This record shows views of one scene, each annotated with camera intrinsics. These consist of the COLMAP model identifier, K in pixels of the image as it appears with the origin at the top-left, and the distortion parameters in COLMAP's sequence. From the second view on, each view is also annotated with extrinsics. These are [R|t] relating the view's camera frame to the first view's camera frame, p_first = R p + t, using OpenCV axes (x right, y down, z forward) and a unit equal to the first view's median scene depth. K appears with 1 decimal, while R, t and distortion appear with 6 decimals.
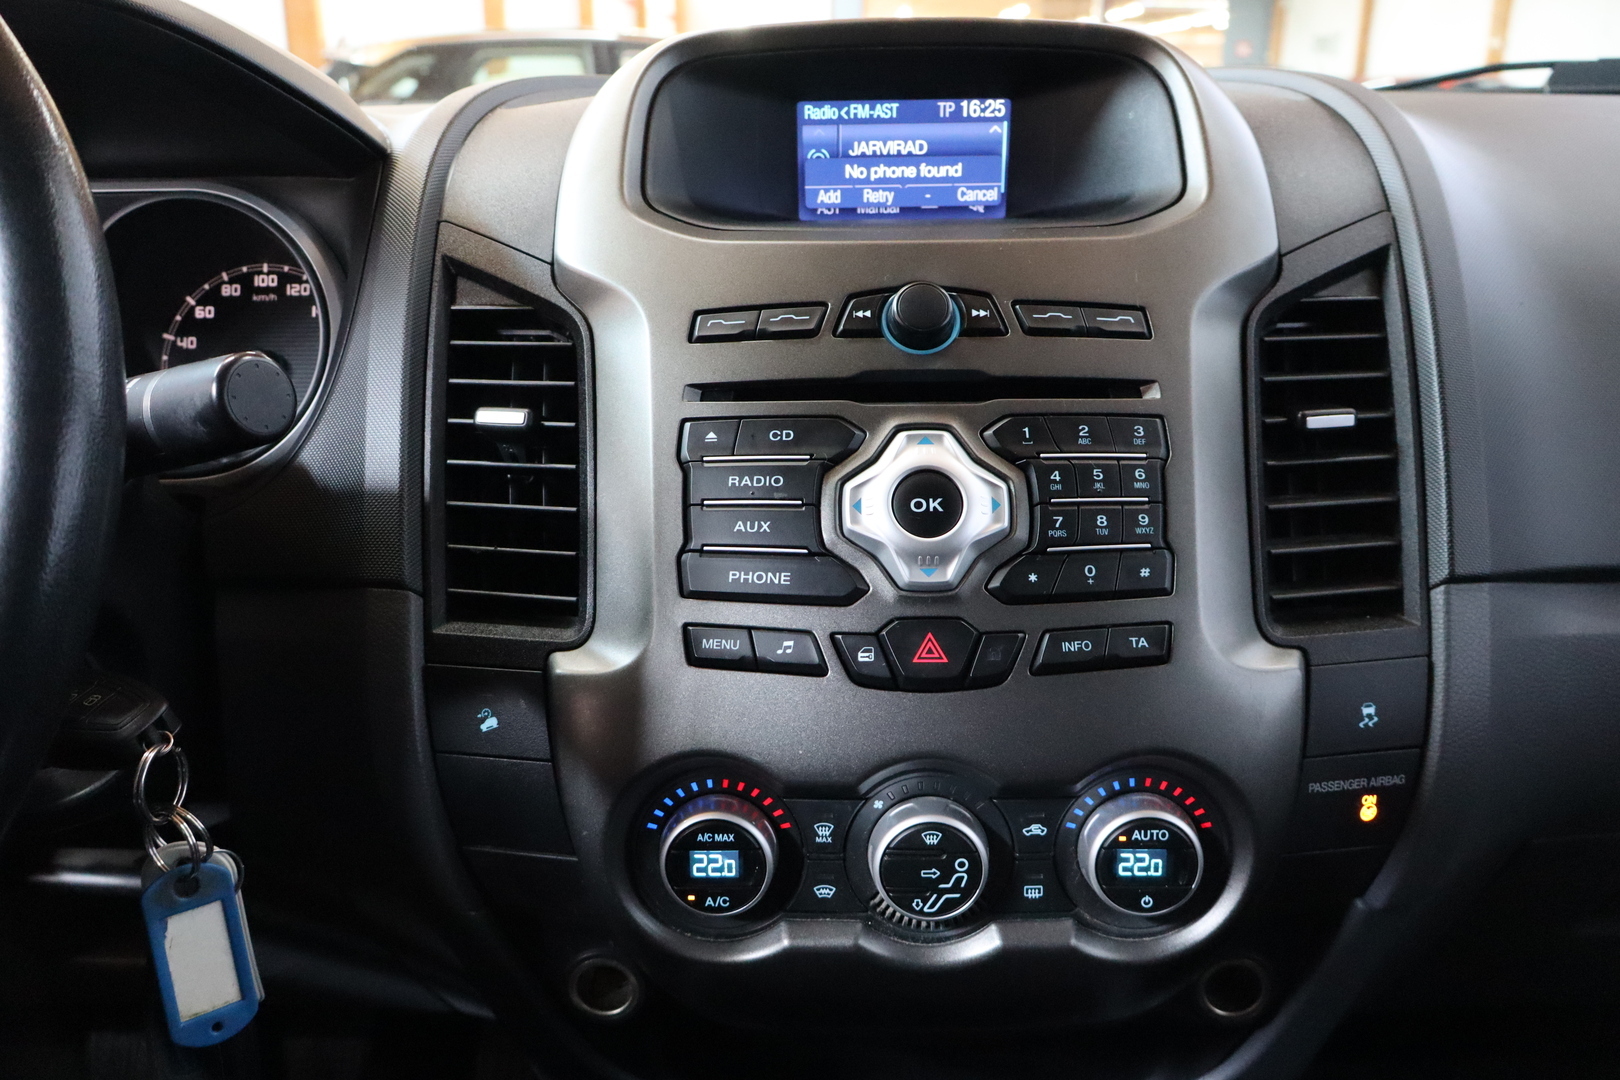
lens RADIAL K [[1390.7, 0, 807.1], [0, 1390.7, 535.0], [0, 0, 1]] dist [0.000232, 0.003100]
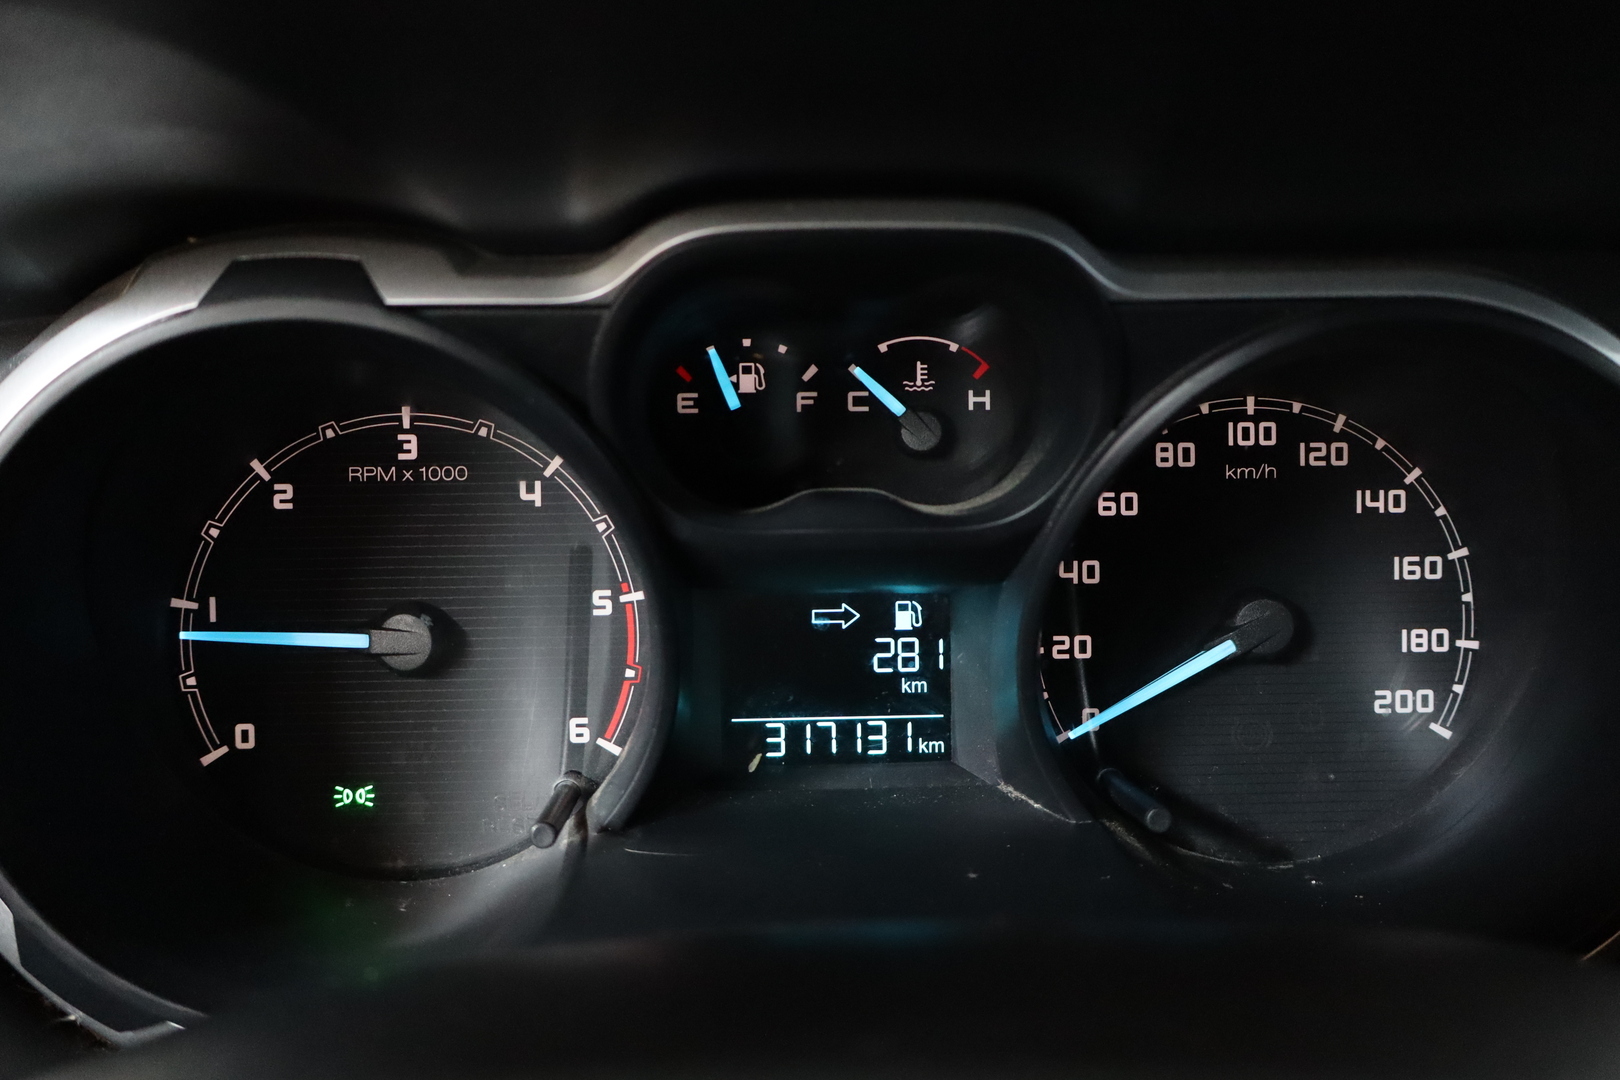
lens RADIAL K [[1579.1, 0, 808.9], [0, 1579.1, 539.1], [0, 0, 1]] dist [0.002450, 0.000000]
pose [[0.997069, -0.013235, 0.075358, -0.768409], [0.007590, 0.997176, 0.074713, -0.252462], [-0.076134, -0.073922, 0.994354, 0.664111]]
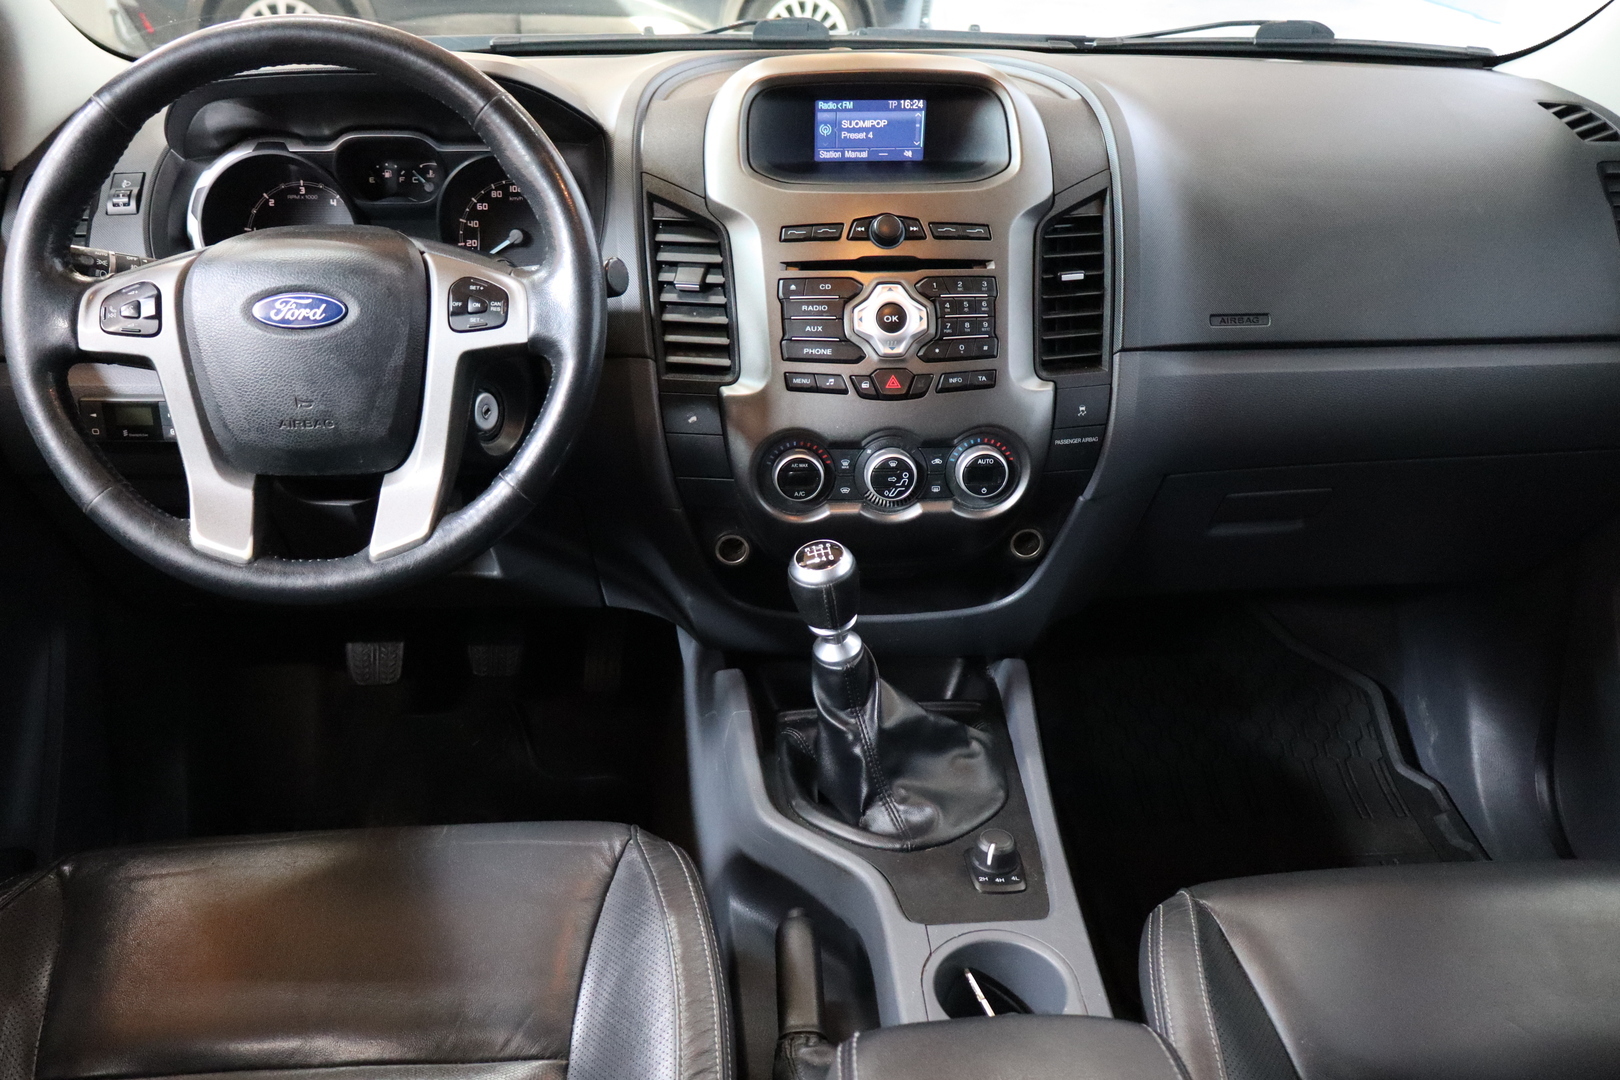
lens RADIAL K [[1490.7, 0, 801.9], [0, 1490.7, 550.3], [0, 0, 1]] dist [0.011372, 0.000000]
pose [[0.996595, -0.018252, 0.080408, -0.246095], [0.005289, 0.987334, 0.158565, -0.032990], [-0.082283, -0.157600, 0.984069, -1.358009]]
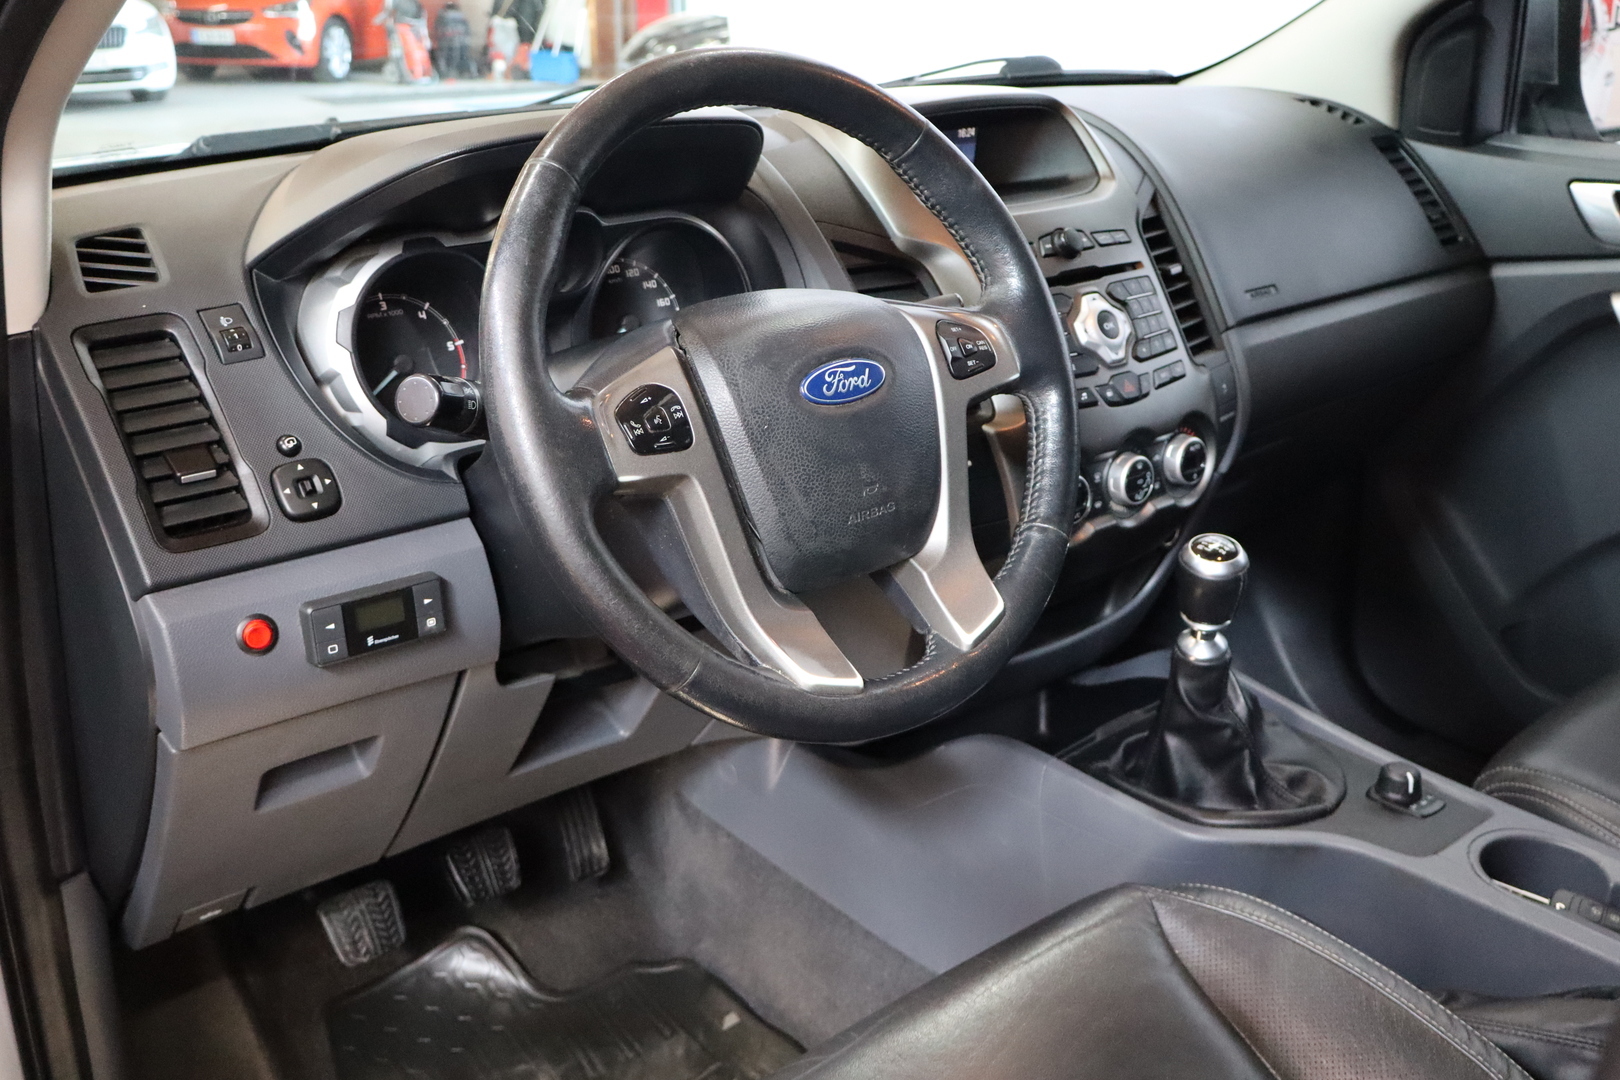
lens RADIAL K [[1597.2, 0, 808.9], [0, 1597.2, 533.3], [0, 0, 1]] dist [0.009322, 0.000000]
pose [[0.748813, -0.223392, 0.623999, -1.868556], [0.193469, 0.974155, 0.116581, -0.084449], [-0.633915, 0.033426, 0.772680, -0.658518]]
